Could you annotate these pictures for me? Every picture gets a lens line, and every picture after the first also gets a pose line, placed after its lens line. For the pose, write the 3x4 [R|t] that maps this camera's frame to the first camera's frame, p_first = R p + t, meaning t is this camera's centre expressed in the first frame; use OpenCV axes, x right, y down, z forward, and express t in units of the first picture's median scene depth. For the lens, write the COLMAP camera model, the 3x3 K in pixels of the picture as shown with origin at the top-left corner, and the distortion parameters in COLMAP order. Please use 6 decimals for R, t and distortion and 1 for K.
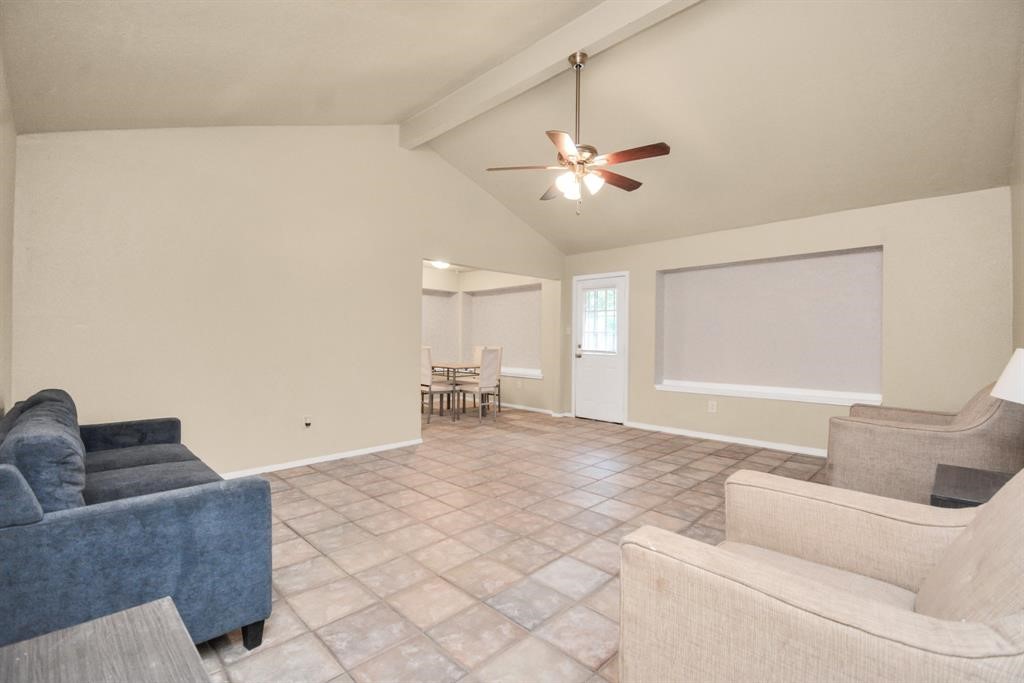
lens RADIAL K [[477.5, 0, 516.7], [0, 477.5, 339.0], [0, 0, 1]] dist [0.018296, -0.023901]
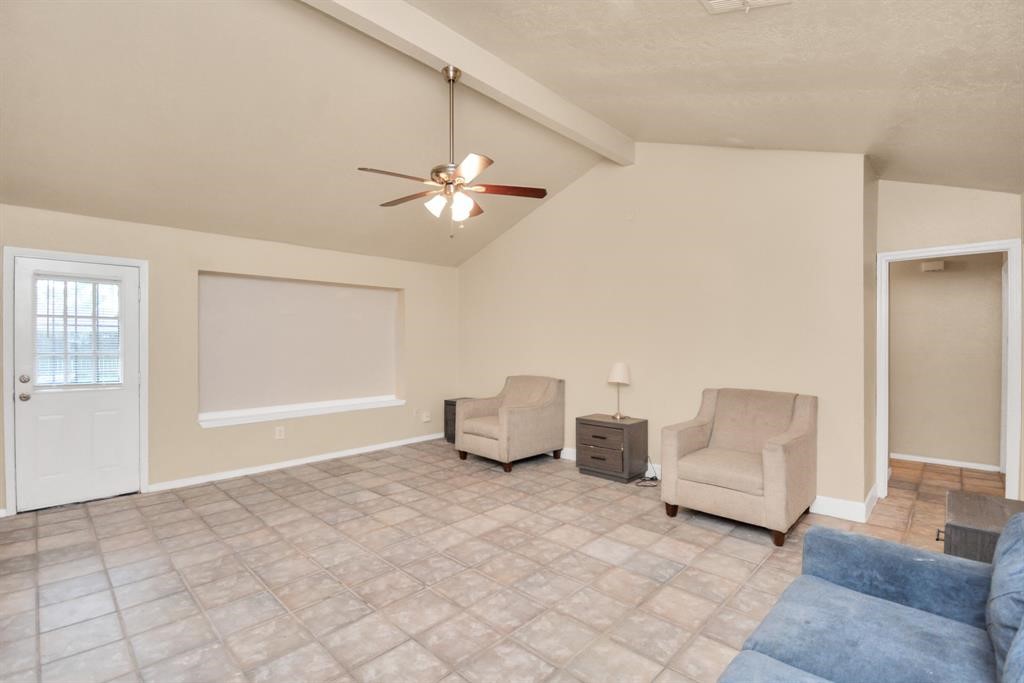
lens RADIAL K [[477.5, 0, 516.7], [0, 477.5, 339.0], [0, 0, 1]] dist [0.018296, -0.023901]
pose [[-0.042367, 0.003741, 0.999095, -0.514033], [0.002422, 0.999990, -0.003641, -0.032908], [-0.999099, 0.002265, -0.042375, 0.567795]]
